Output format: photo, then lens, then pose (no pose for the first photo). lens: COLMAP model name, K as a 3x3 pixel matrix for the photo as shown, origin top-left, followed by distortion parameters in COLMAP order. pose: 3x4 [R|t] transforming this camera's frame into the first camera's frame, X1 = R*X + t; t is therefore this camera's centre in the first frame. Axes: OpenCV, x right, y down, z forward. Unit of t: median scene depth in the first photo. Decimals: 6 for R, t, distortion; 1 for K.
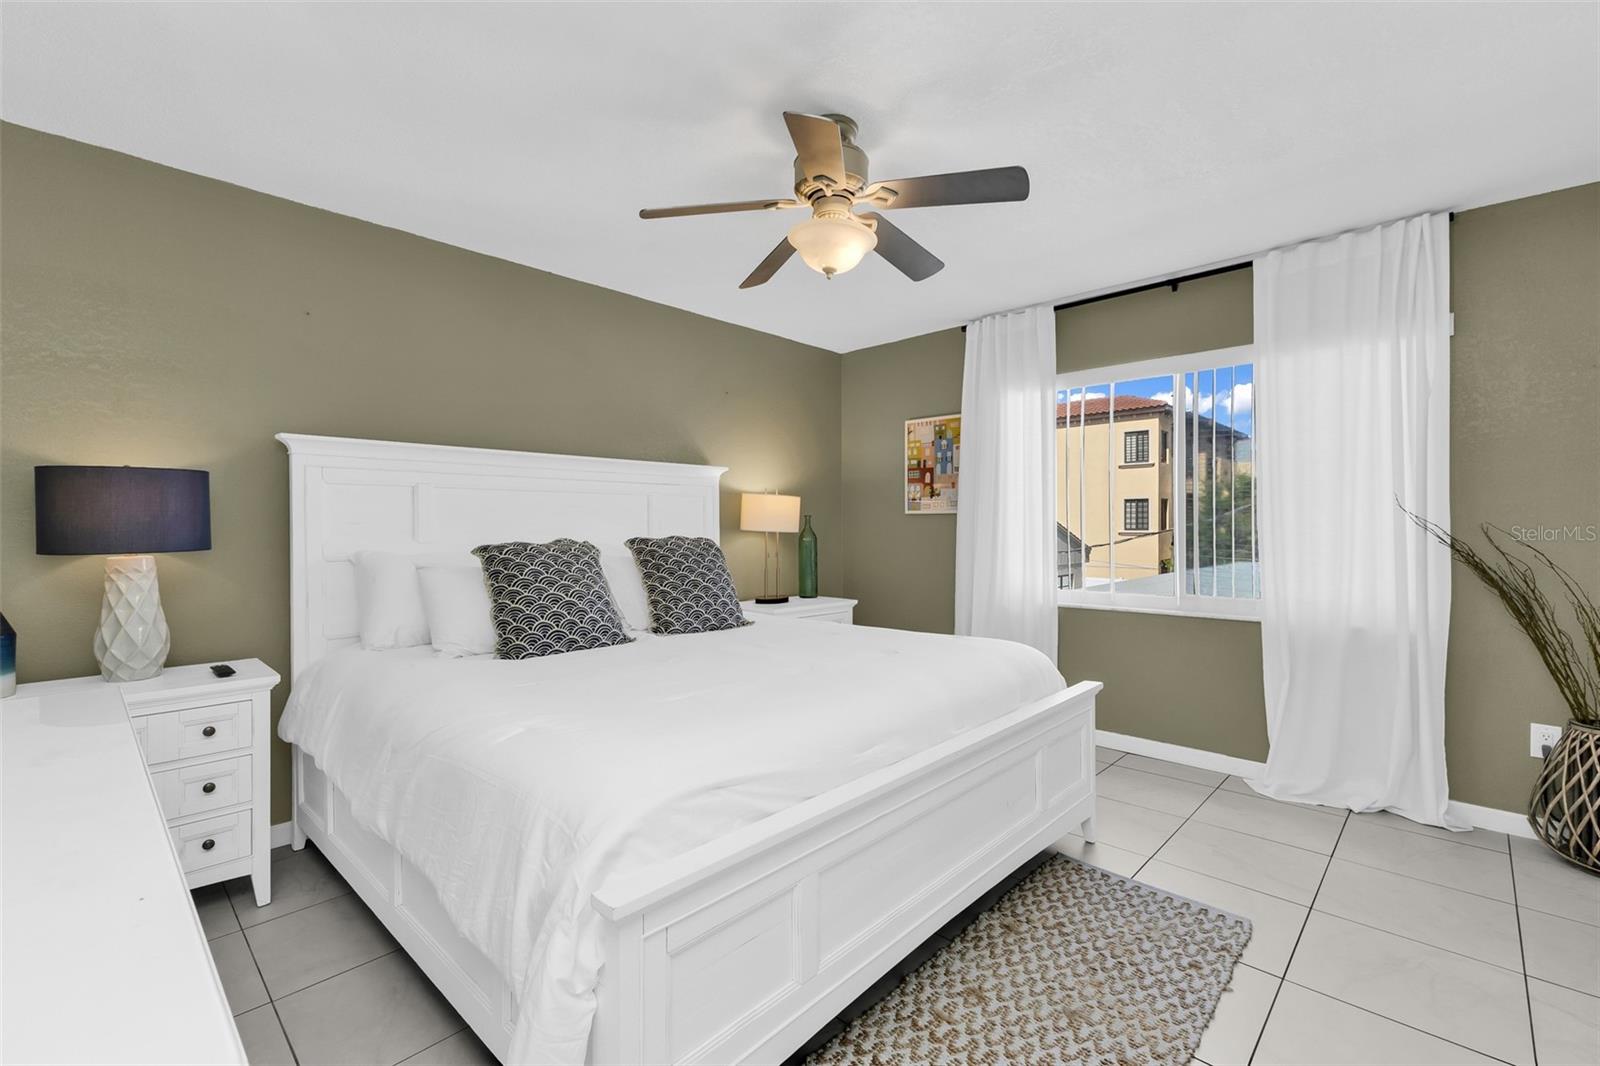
lens RADIAL K [[692.0, 0, 805.8], [0, 692.0, 529.3], [0, 0, 1]] dist [0.002610, -0.000236]
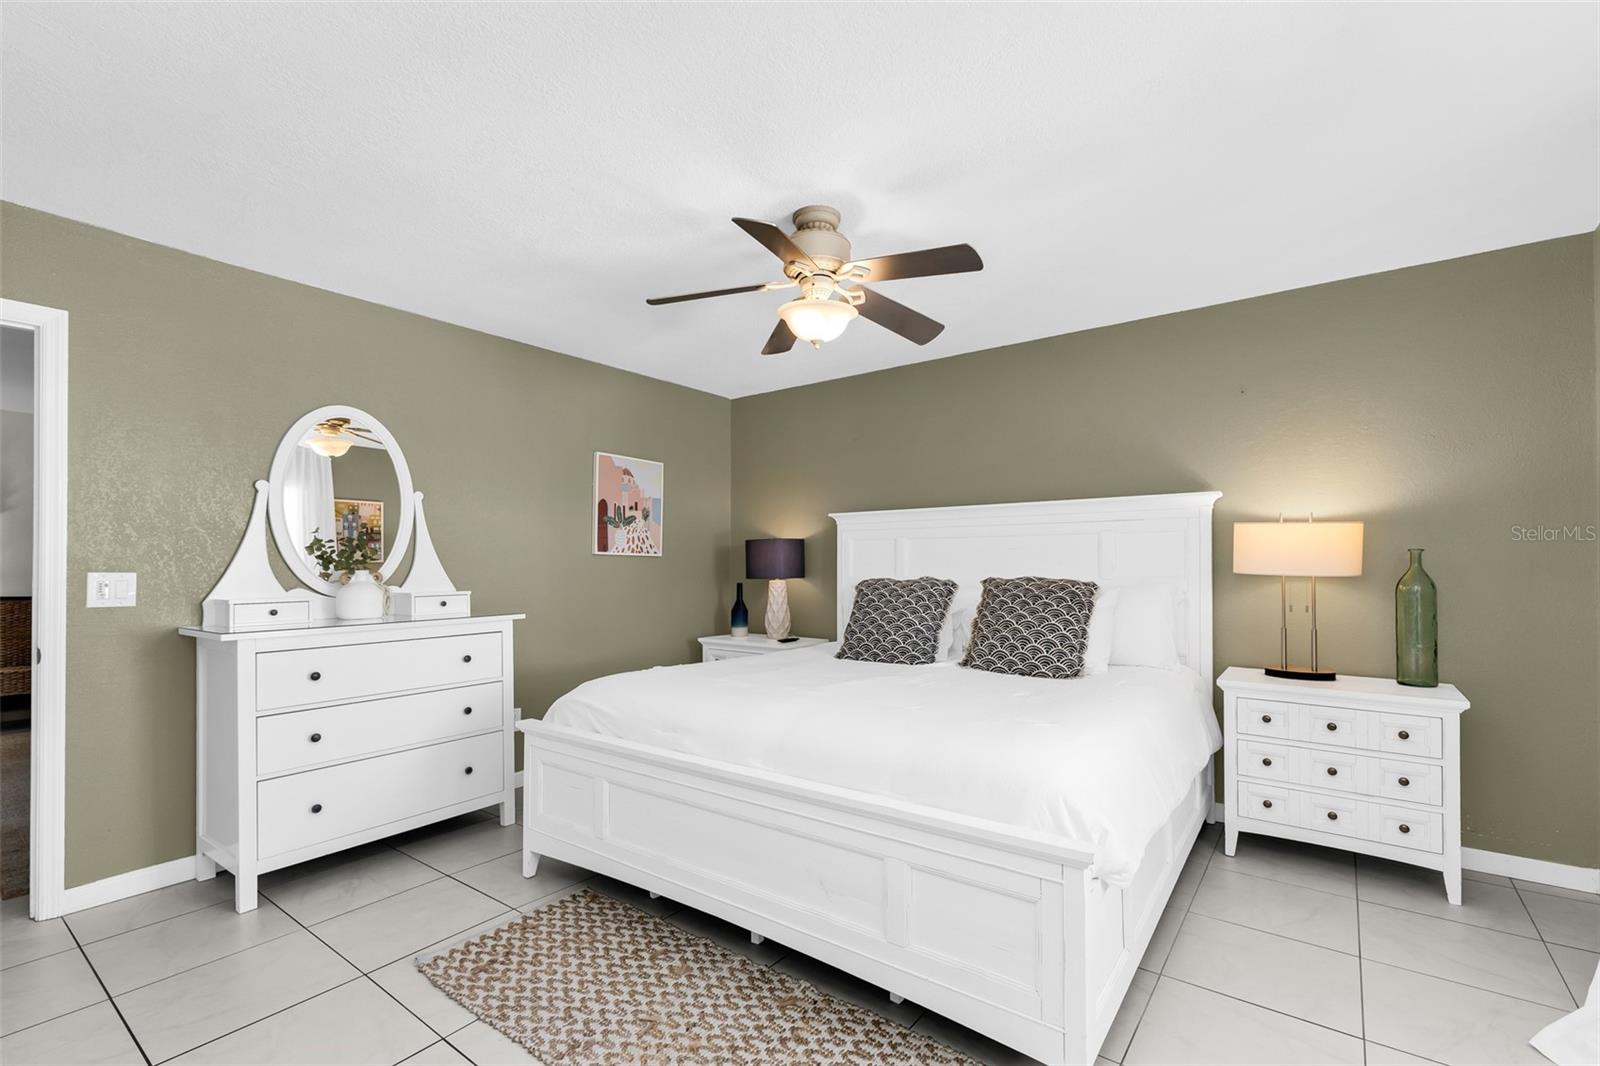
lens RADIAL K [[704.2, 0, 830.2], [0, 704.2, 558.1], [0, 0, 1]] dist [0.002060, 0.000028]
pose [[0.129895, -0.007357, -0.991500, 0.833855], [-0.003597, 0.999962, -0.007891, -0.009223], [0.991521, 0.004591, 0.129864, 0.622484]]
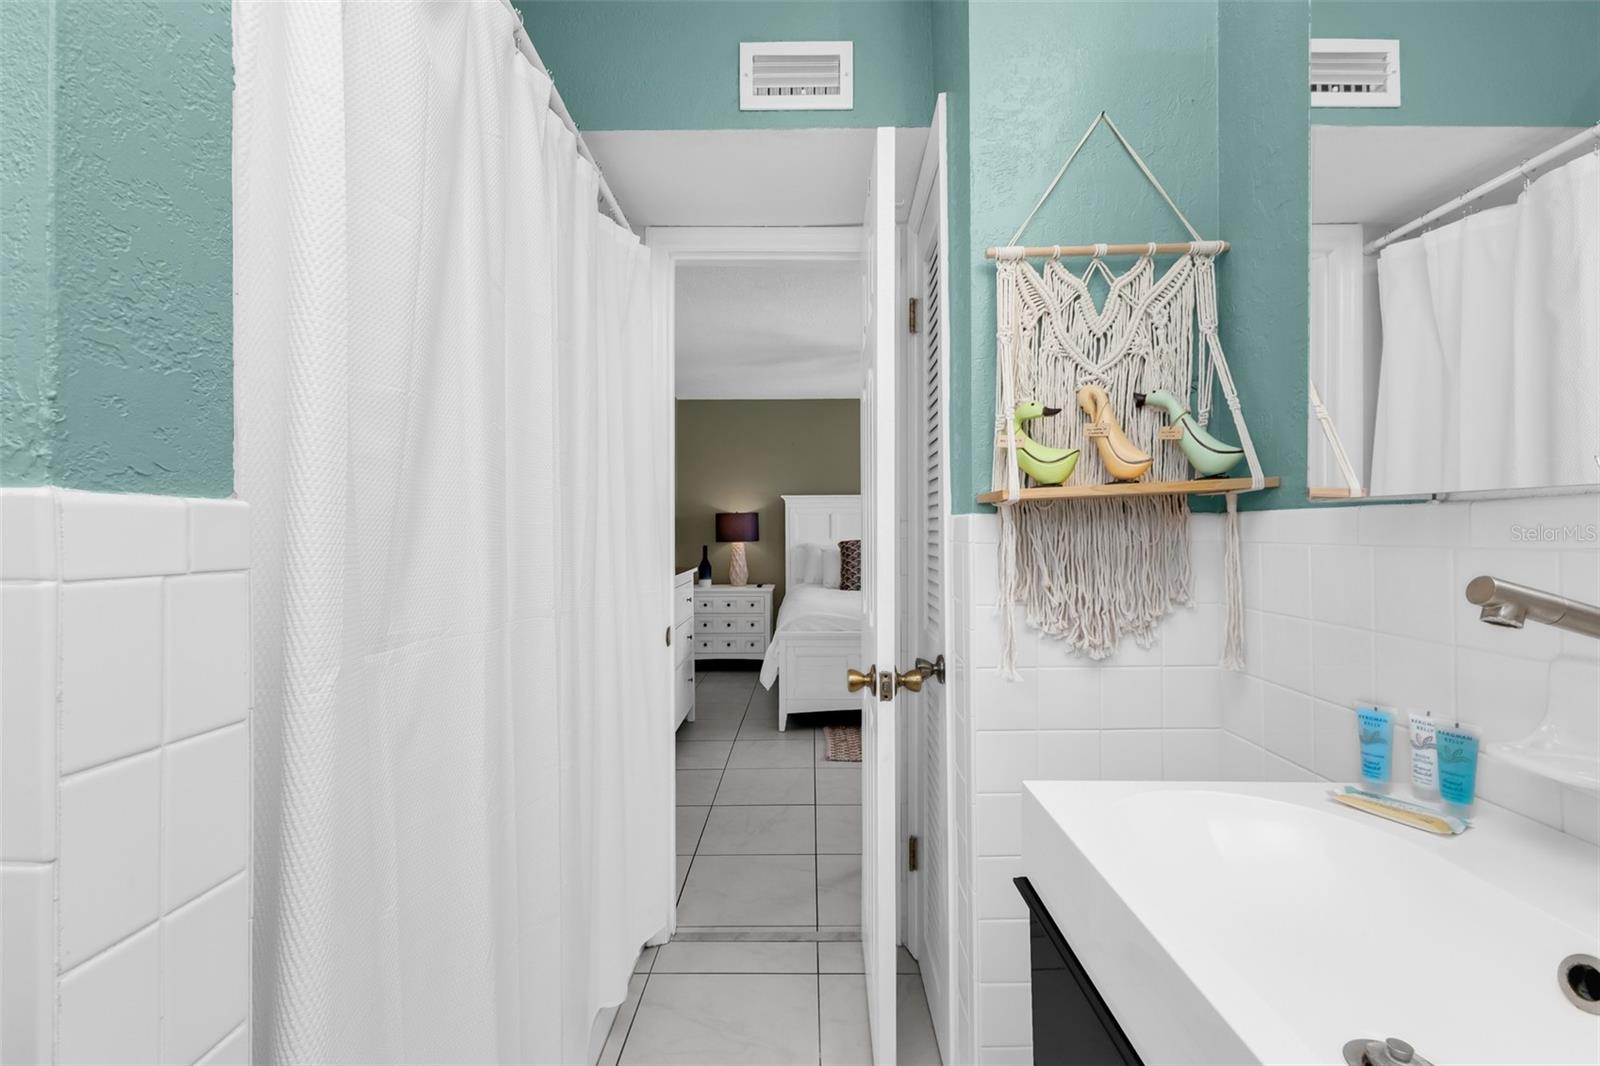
lens RADIAL K [[692.0, 0, 805.8], [0, 692.0, 529.3], [0, 0, 1]] dist [0.002610, -0.000236]
pose [[0.681603, 0.000010, -0.731722, 0.936917], [0.002110, 0.999996, 0.001979, -0.017543], [0.731719, -0.002892, 0.681600, -0.533019]]
